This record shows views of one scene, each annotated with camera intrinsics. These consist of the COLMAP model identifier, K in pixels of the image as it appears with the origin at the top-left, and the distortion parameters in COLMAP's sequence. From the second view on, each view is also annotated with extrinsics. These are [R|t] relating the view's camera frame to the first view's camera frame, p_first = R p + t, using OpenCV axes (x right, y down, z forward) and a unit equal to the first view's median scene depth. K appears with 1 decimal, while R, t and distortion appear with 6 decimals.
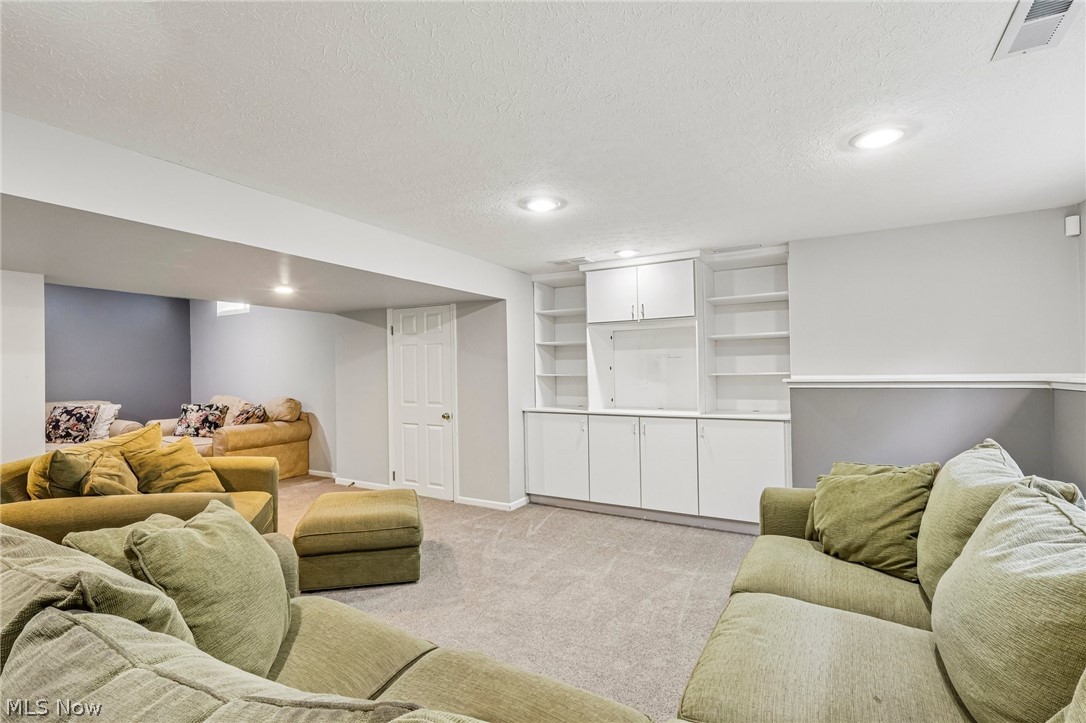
lens RADIAL K [[503.9, 0, 538.2], [0, 503.9, 366.3], [0, 0, 1]] dist [-0.002639, 0.000273]
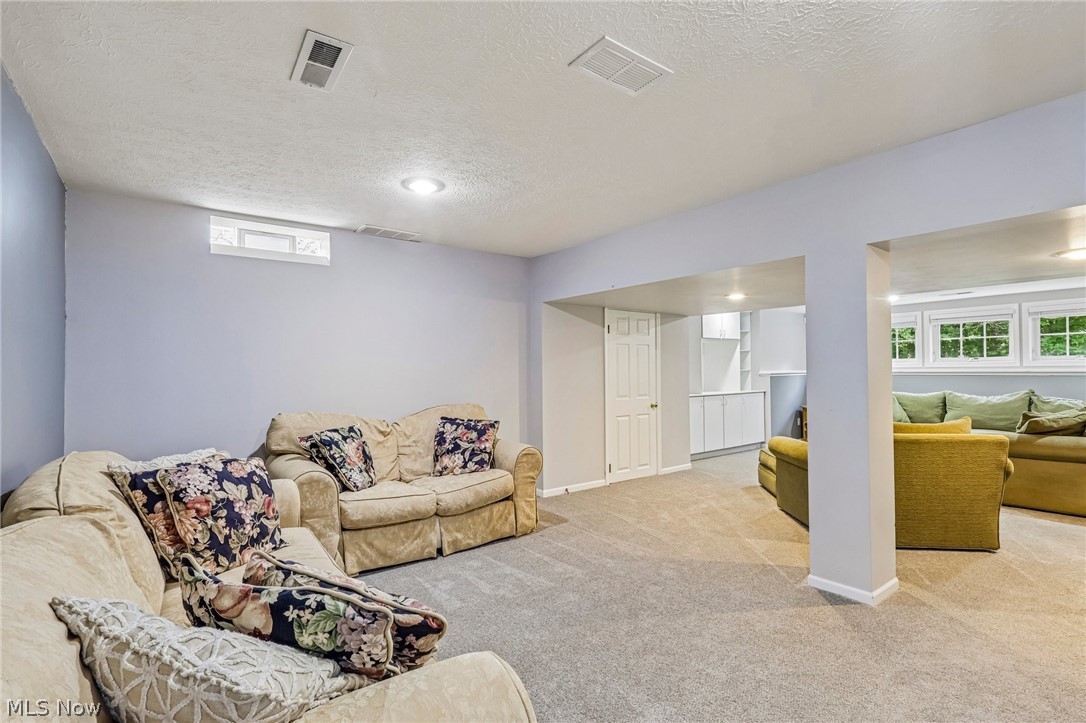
lens RADIAL K [[503.9, 0, 538.2], [0, 503.9, 366.3], [0, 0, 1]] dist [-0.002639, 0.000273]
pose [[0.391189, 0.007010, 0.920284, -1.384150], [-0.010830, 0.999937, -0.003013, 0.011268], [-0.920247, -0.008788, 0.391240, 0.771879]]
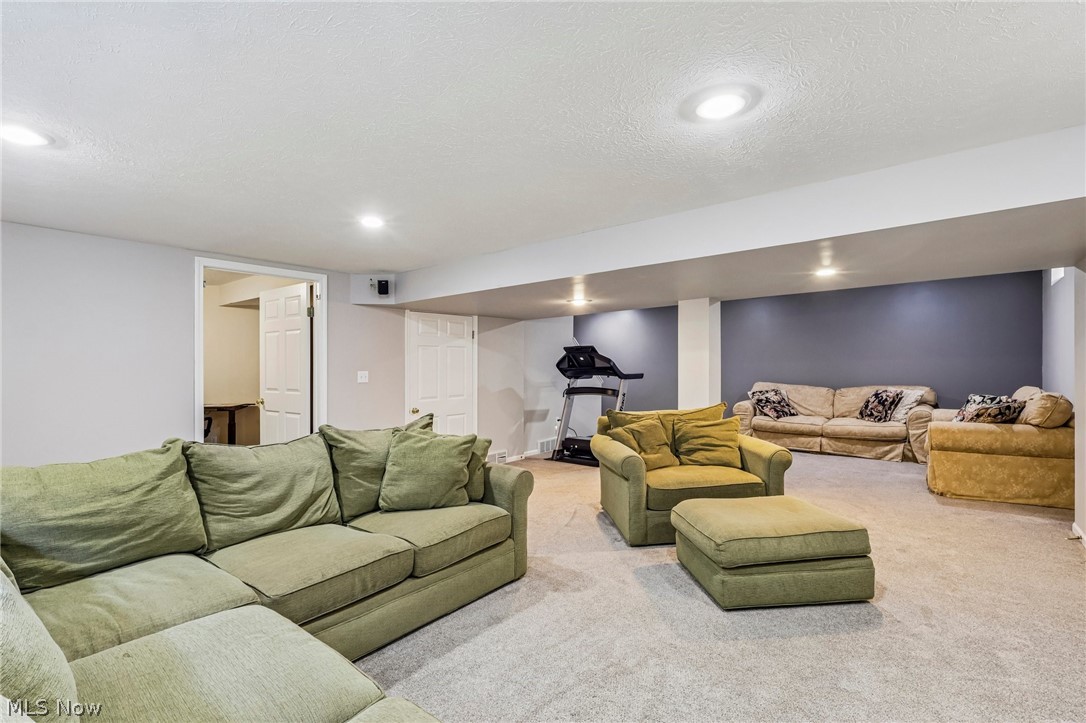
lens RADIAL K [[503.9, 0, 538.2], [0, 503.9, 366.3], [0, 0, 1]] dist [-0.002639, 0.000273]
pose [[-0.173224, 0.004156, -0.984874, 1.049848], [0.029461, 0.999565, -0.000963, 0.012094], [0.984442, -0.029183, -0.173271, 1.366811]]
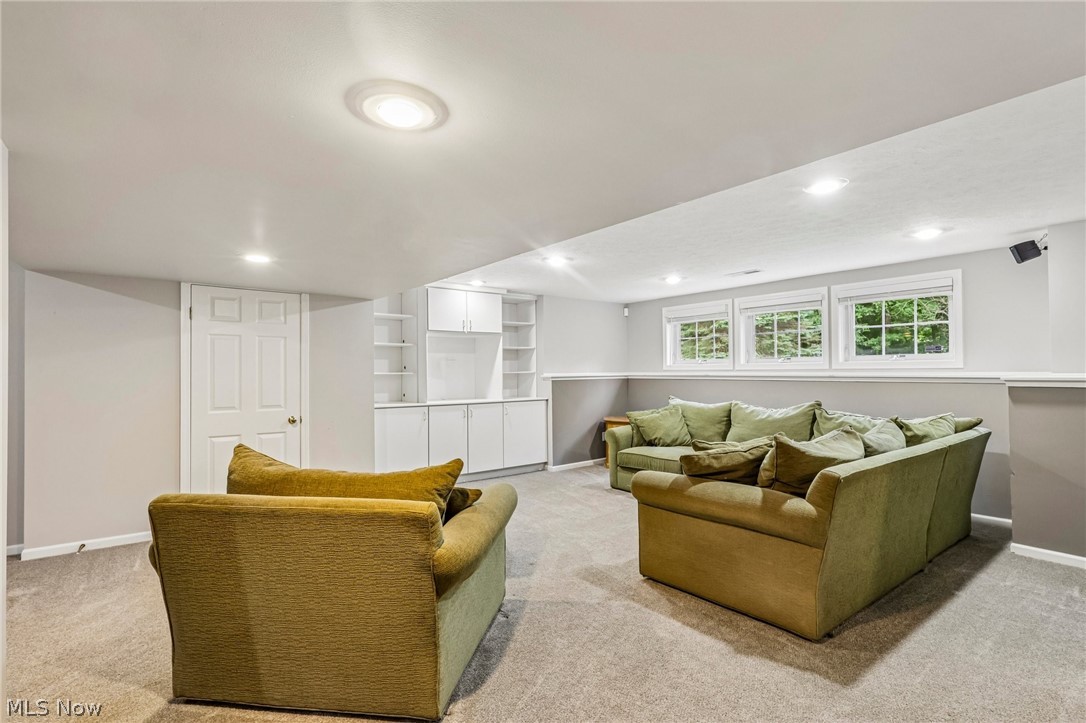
lens RADIAL K [[503.9, 0, 538.2], [0, 503.9, 366.3], [0, 0, 1]] dist [-0.002639, 0.000273]
pose [[0.384648, 0.009760, 0.923012, -0.818585], [-0.015848, 0.999867, -0.003968, 0.000956], [-0.922927, -0.013102, 0.384752, 0.265152]]
